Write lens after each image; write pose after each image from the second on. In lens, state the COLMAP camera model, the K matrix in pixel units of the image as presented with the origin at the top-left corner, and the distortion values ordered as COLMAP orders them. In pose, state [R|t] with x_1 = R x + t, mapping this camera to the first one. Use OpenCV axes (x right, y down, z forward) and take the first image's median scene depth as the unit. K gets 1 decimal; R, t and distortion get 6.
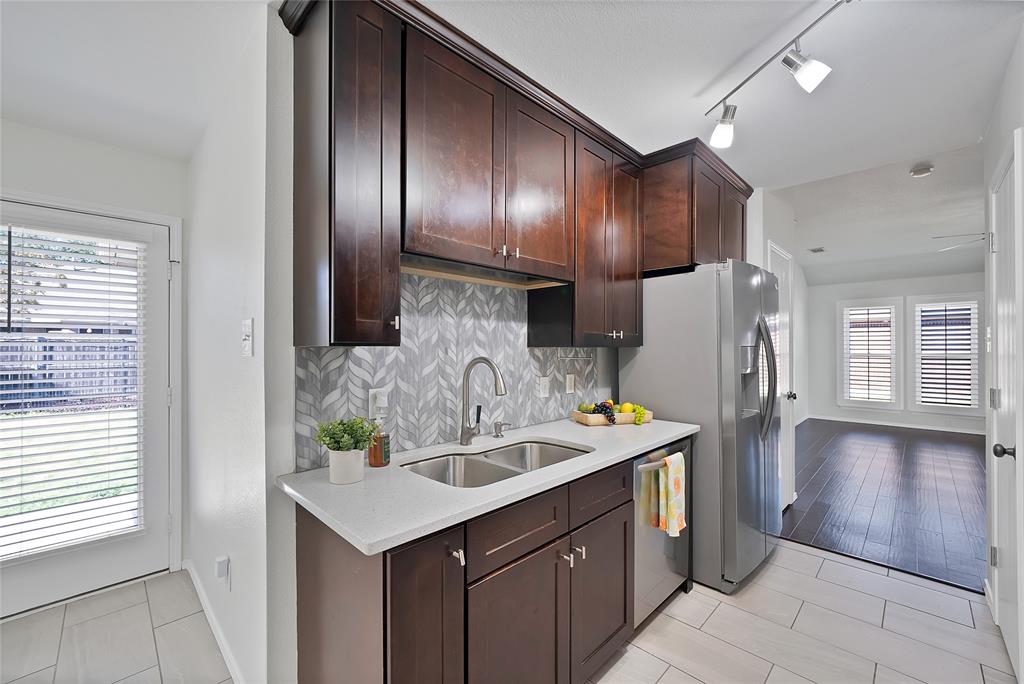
lens RADIAL K [[410.1, 0, 507.8], [0, 410.1, 344.9], [0, 0, 1]] dist [-0.006747, 0.001339]
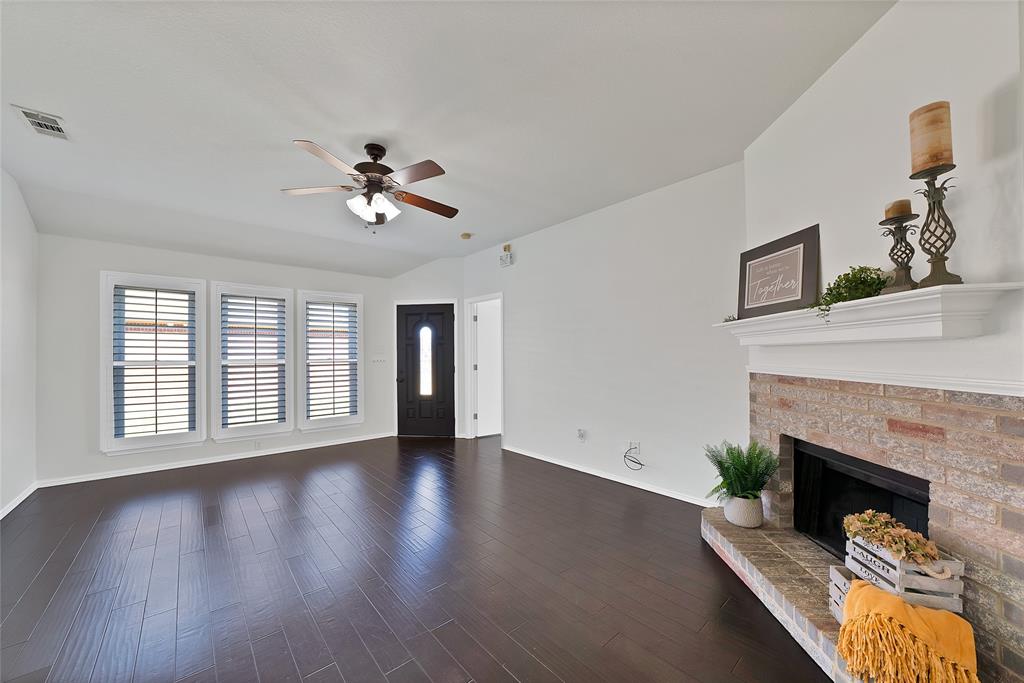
lens RADIAL K [[371.3, 0, 510.5], [0, 371.3, 352.0], [0, 0, 1]] dist [-0.021274, 0.000989]
pose [[0.072186, 0.010597, 0.997335, 0.751741], [0.002211, 0.999939, -0.010785, 0.030943], [-0.997389, 0.002984, 0.072159, 0.858629]]
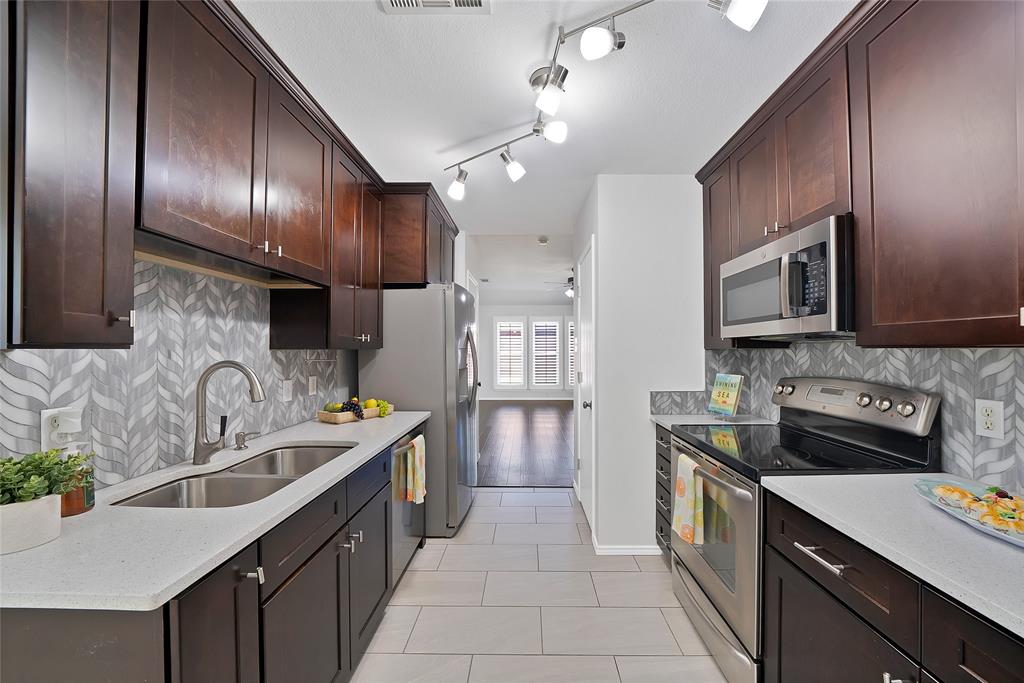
lens RADIAL K [[371.3, 0, 515.7], [0, 371.3, 346.4], [0, 0, 1]] dist [-0.021274, 0.000989]
pose [[0.724073, 0.003627, 0.689714, -0.142518], [-0.002918, 0.999993, -0.002195, -0.001437], [-0.689717, -0.000424, 0.724079, -0.001436]]
